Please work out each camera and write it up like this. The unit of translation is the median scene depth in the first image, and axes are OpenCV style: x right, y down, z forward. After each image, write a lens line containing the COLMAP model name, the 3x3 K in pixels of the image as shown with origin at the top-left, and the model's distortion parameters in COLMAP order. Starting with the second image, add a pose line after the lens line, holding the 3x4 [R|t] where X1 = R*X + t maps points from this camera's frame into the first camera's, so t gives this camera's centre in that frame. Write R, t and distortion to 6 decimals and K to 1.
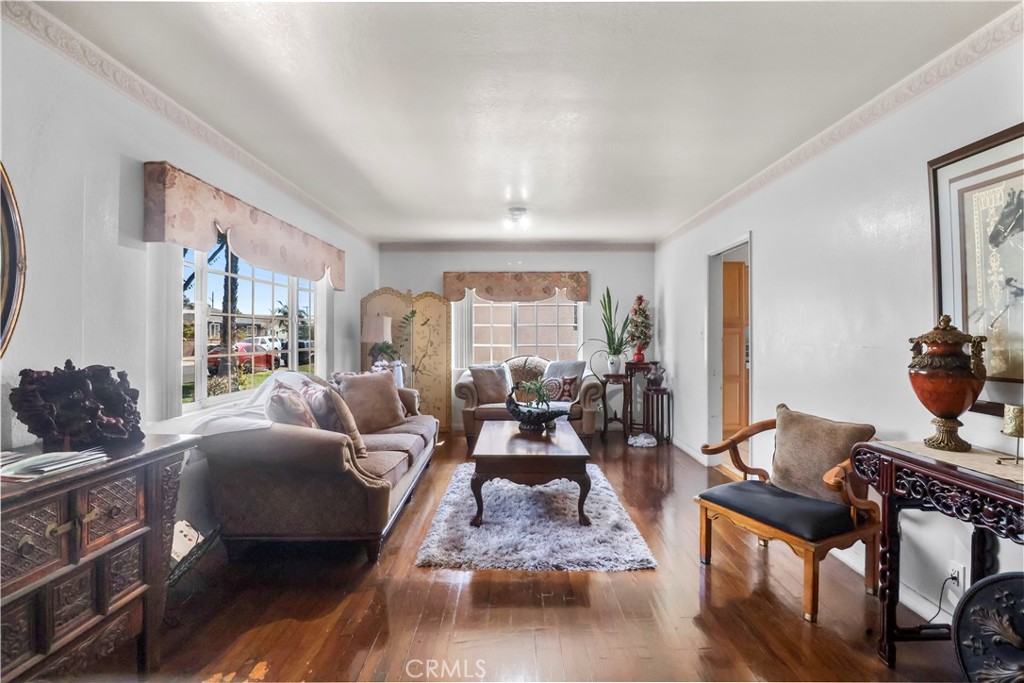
lens RADIAL K [[473.1, 0, 507.7], [0, 473.1, 335.6], [0, 0, 1]] dist [-0.004694, -0.001590]
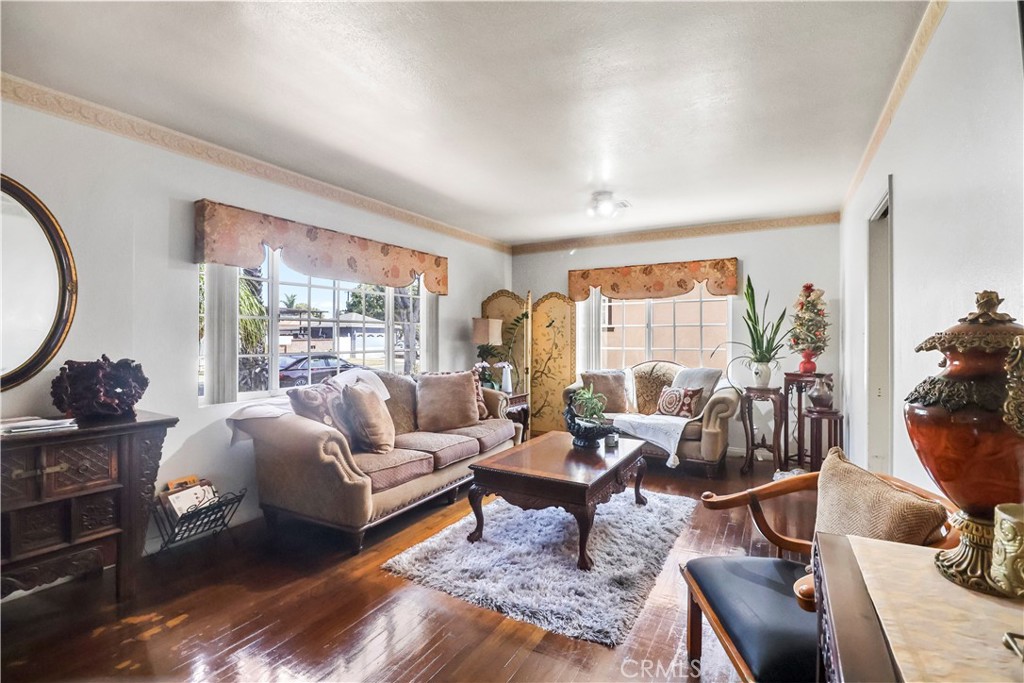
lens RADIAL K [[473.1, 0, 510.6], [0, 473.1, 340.9], [0, 0, 1]] dist [-0.004694, -0.001590]
pose [[0.870501, 0.003548, -0.492154, 0.270594], [-0.000741, 0.999982, 0.005898, 0.000971], [0.492166, -0.004770, 0.870488, 0.135283]]
